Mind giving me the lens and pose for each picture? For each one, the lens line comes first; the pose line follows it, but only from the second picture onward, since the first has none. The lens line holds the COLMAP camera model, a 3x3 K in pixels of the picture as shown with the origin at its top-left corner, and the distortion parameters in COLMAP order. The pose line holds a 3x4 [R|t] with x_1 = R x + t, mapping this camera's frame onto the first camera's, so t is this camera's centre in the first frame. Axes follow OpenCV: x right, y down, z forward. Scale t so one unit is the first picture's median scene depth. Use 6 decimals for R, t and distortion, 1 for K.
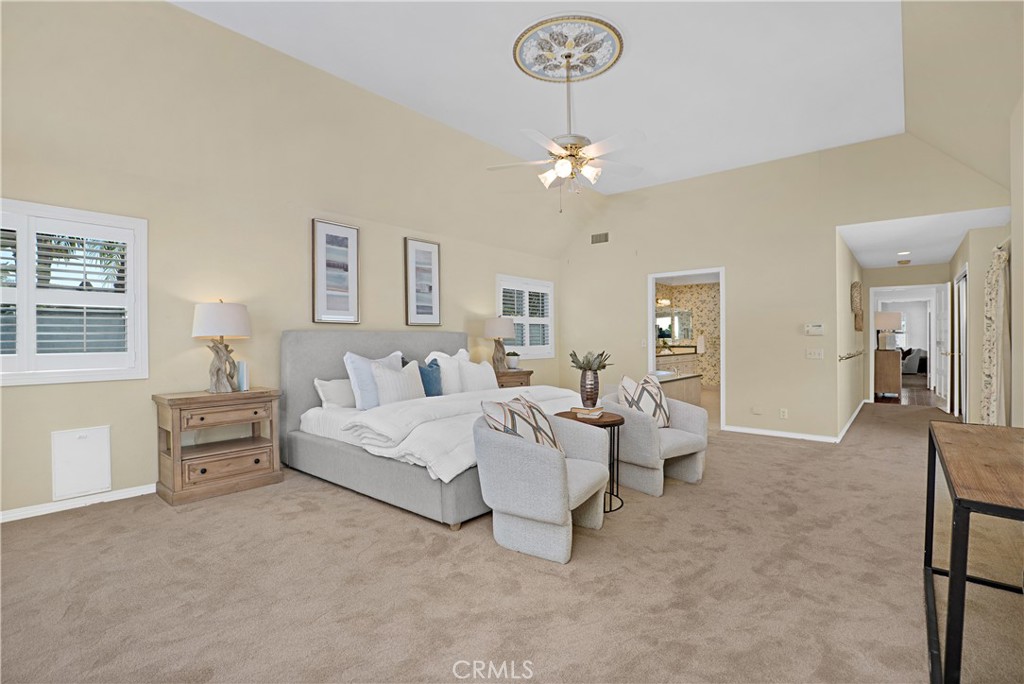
lens RADIAL K [[474.2, 0, 513.4], [0, 474.2, 344.4], [0, 0, 1]] dist [-0.025862, 0.001095]
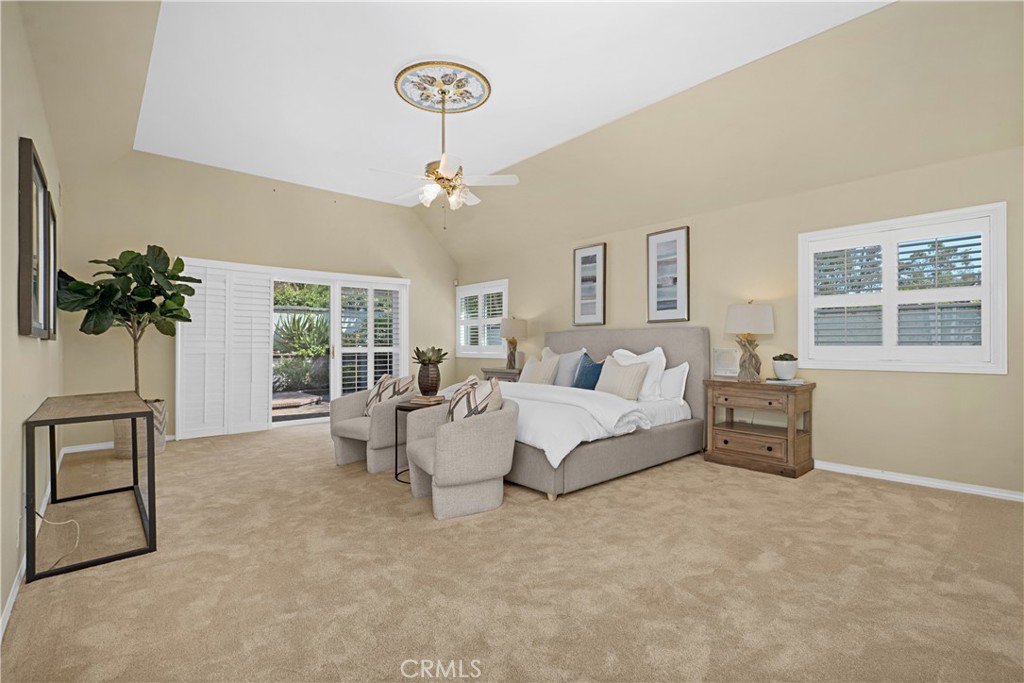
lens RADIAL K [[474.2, 0, 513.4], [0, 474.2, 343.9], [0, 0, 1]] dist [-0.025862, 0.001095]
pose [[-0.136626, 0.003274, -0.990617, 0.897322], [-0.007769, 0.999960, 0.004376, 0.002923], [0.990592, 0.008294, -0.136595, 0.952595]]
